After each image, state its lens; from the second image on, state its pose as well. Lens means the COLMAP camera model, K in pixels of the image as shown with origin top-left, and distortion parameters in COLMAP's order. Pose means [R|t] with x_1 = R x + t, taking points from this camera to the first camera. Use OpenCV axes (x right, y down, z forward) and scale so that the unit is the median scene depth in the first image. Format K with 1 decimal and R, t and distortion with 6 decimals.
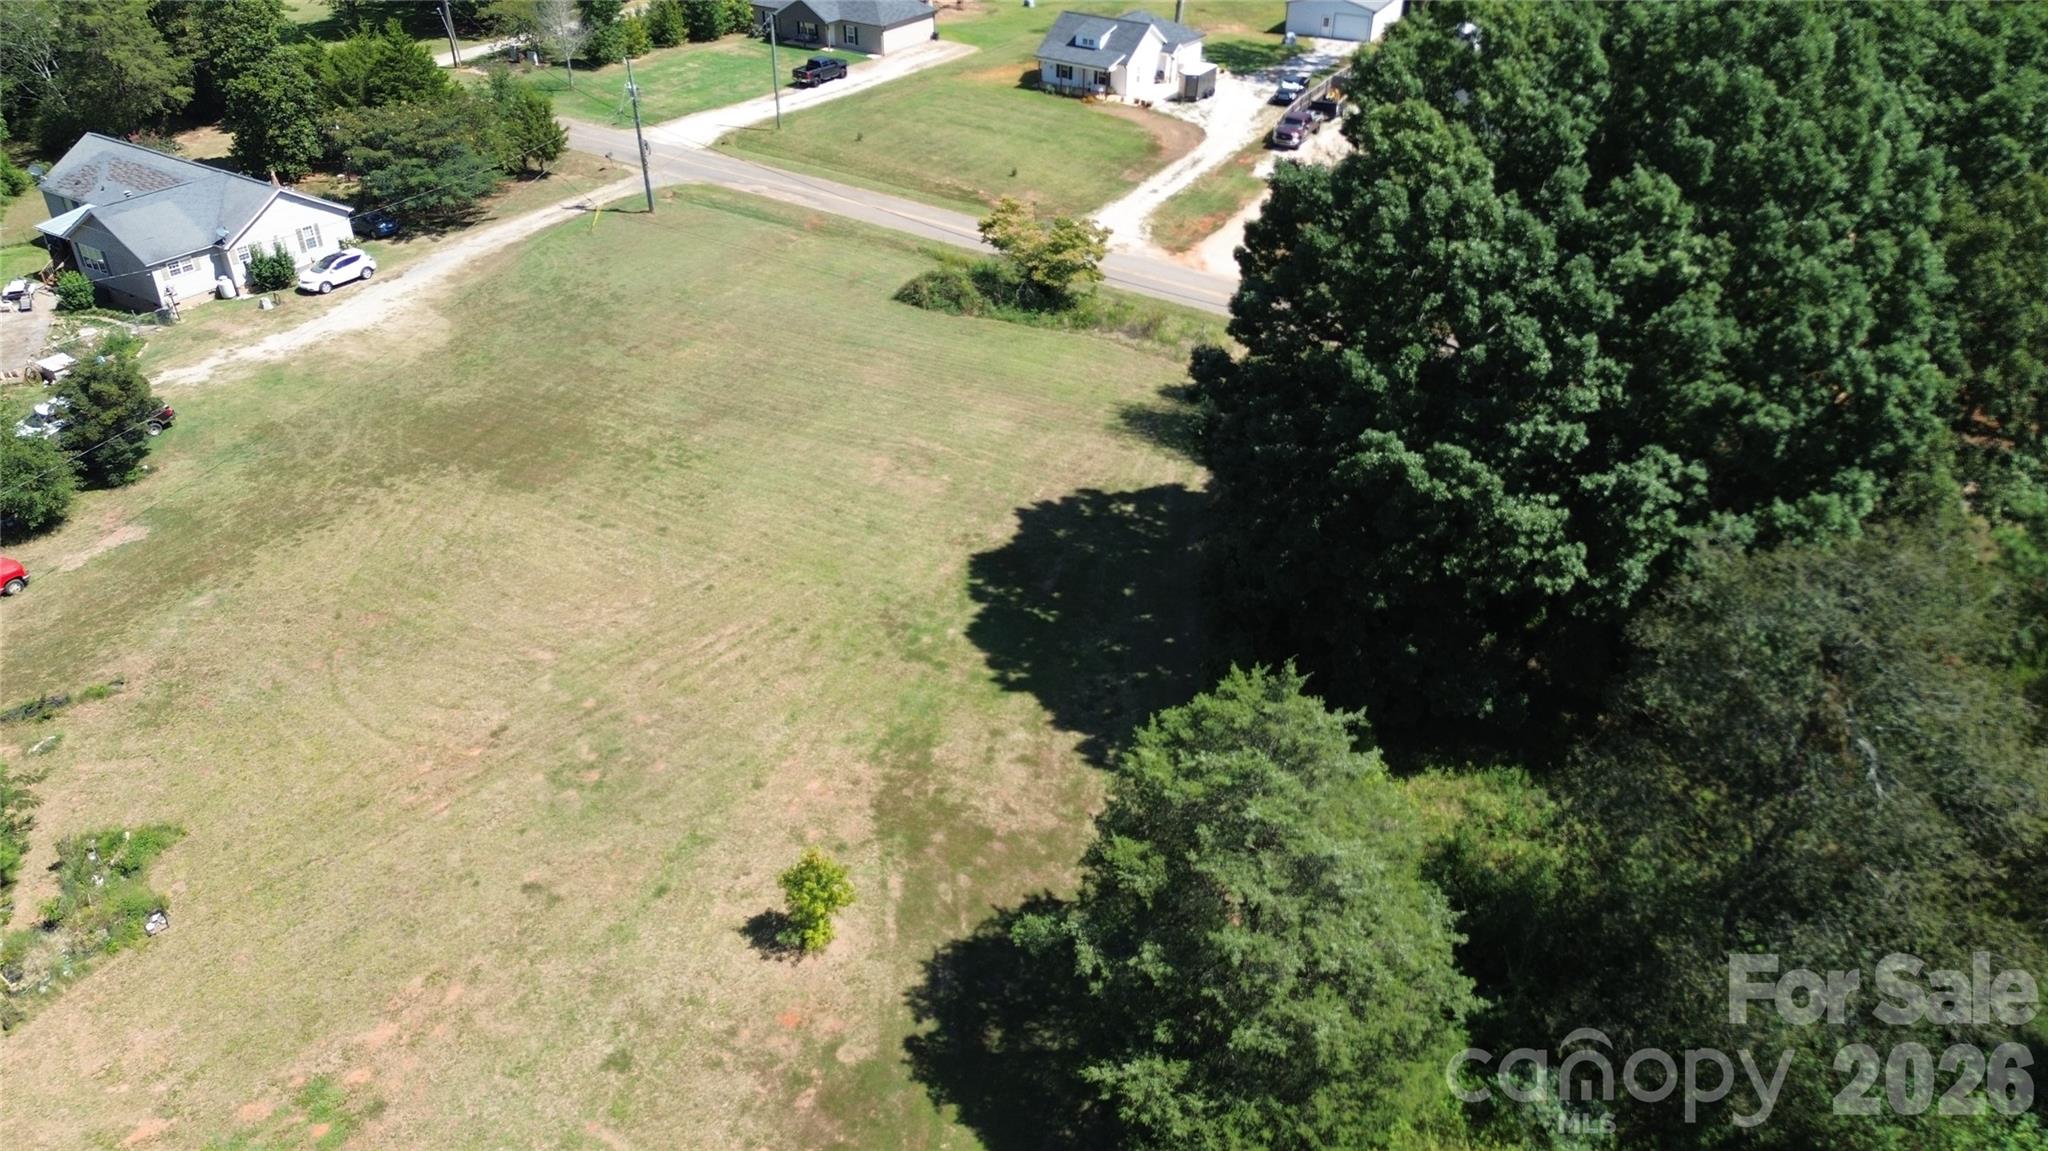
lens RADIAL K [[1442.5, 0, 1040.5], [0, 1442.5, 561.9], [0, 0, 1]] dist [0.075038, -0.075659]
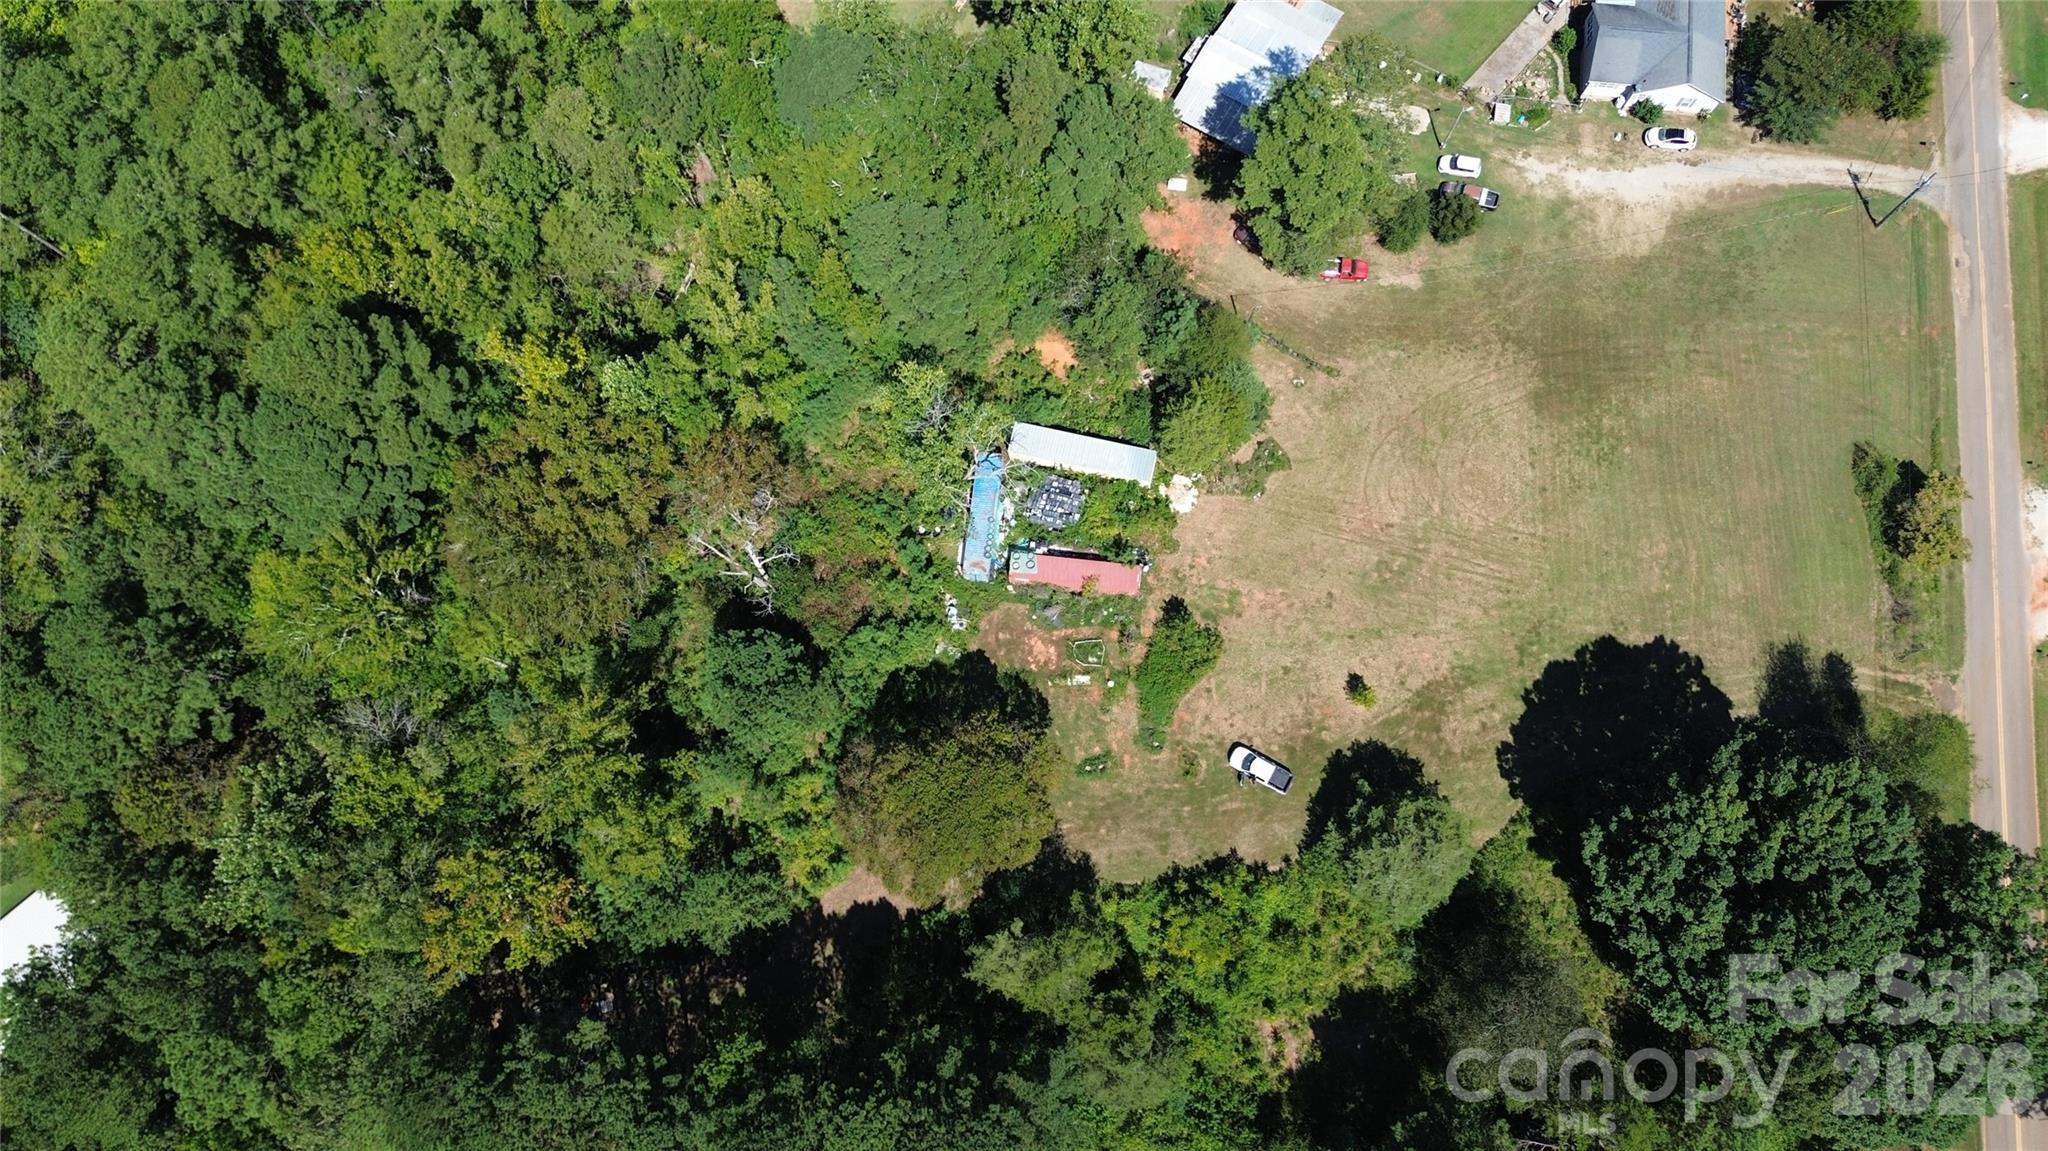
lens RADIAL K [[1449.9, 0, 1036.9], [0, 1449.9, 563.5], [0, 0, 1]] dist [0.075573, -0.077424]
pose [[0.419333, 0.872603, -0.250448, 0.041229], [-0.467755, 0.444111, 0.764180, -1.221457], [0.778052, -0.203297, 0.594395, -0.784735]]
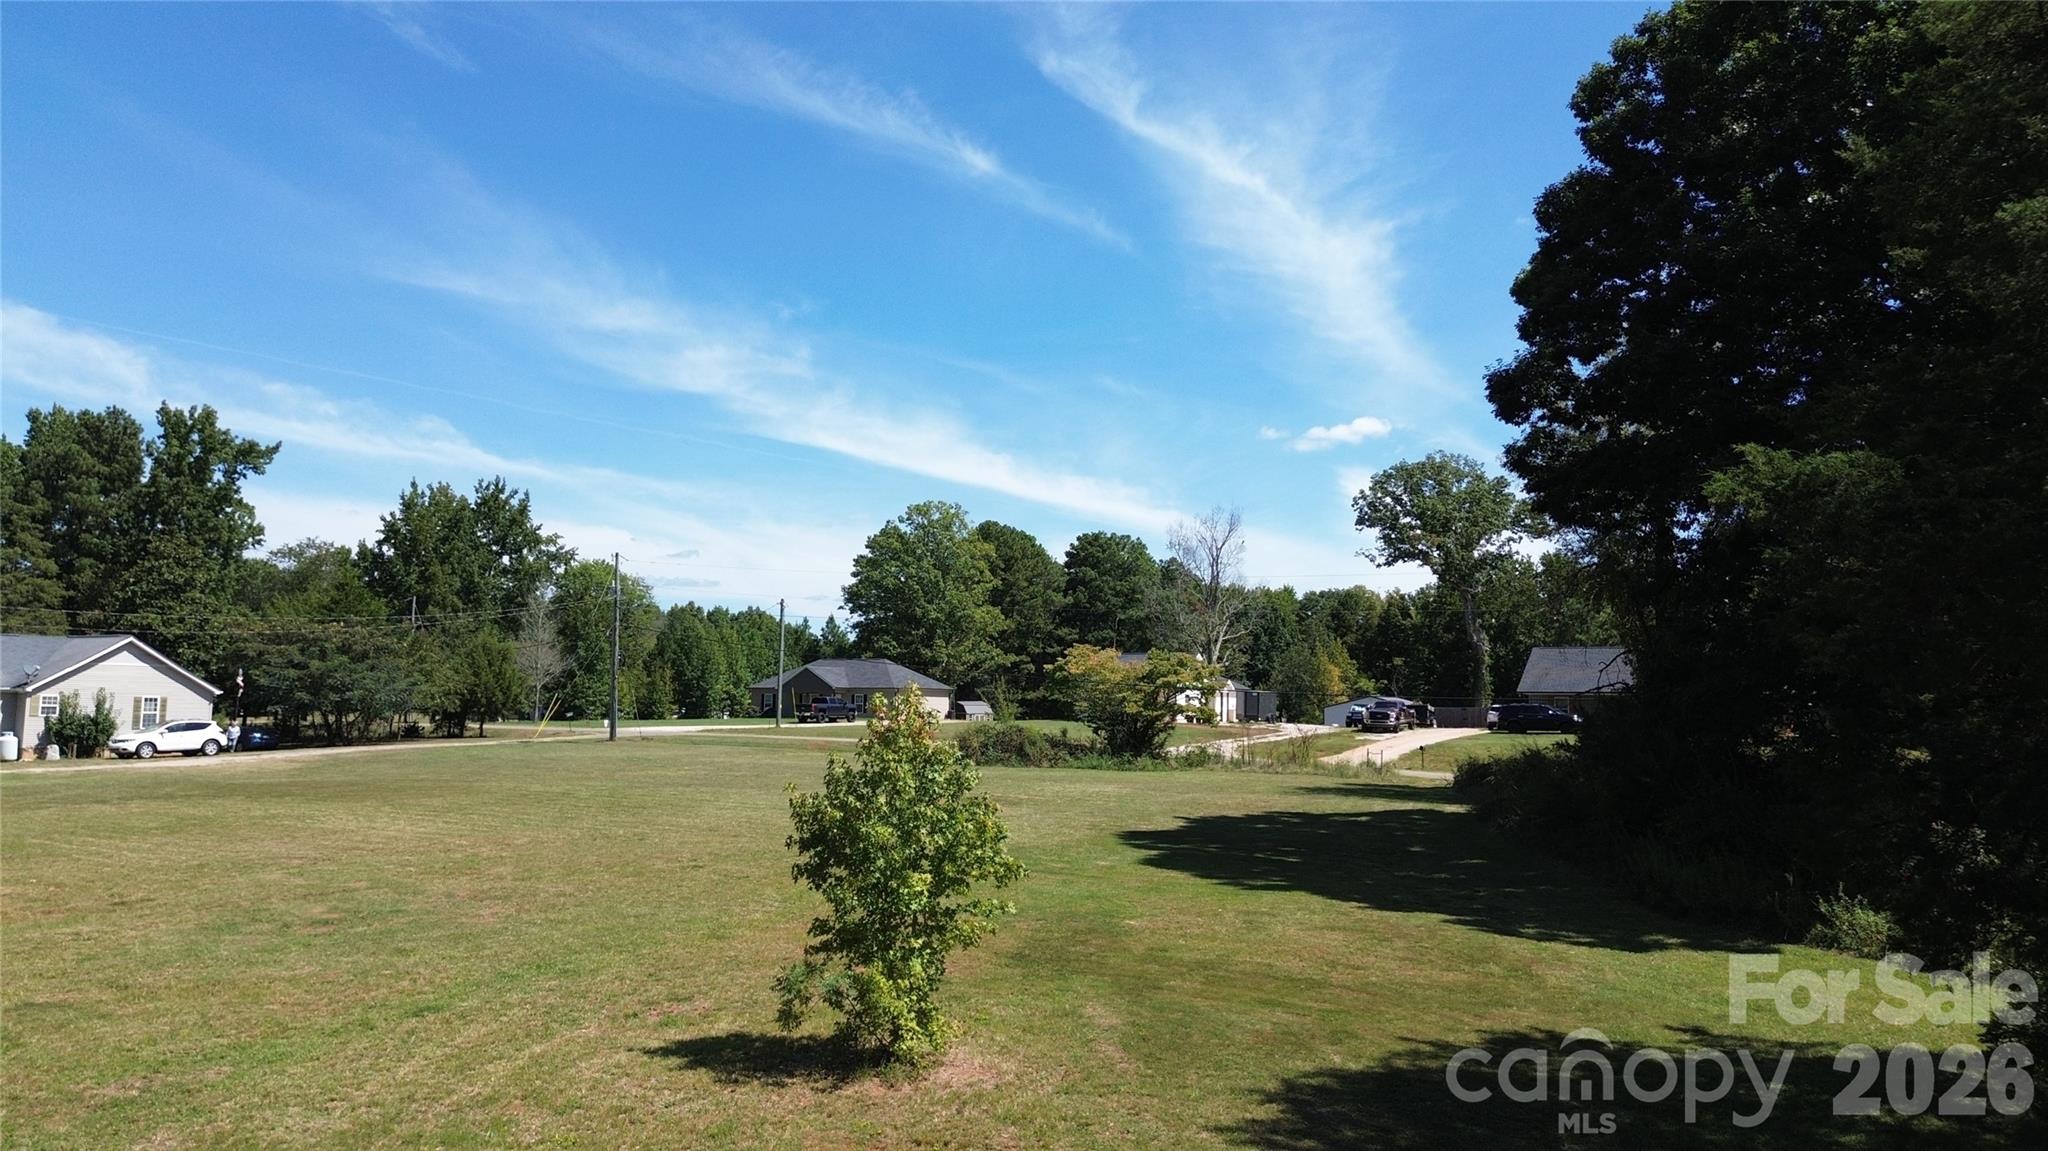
lens RADIAL K [[1449.9, 0, 1036.9], [0, 1449.9, 563.5], [0, 0, 1]] dist [0.075573, -0.077424]
pose [[0.999609, -0.000975, 0.027948, -0.093734], [0.017940, 0.789008, -0.614121, 0.264435], [-0.021453, 0.614382, 0.788717, 0.487606]]
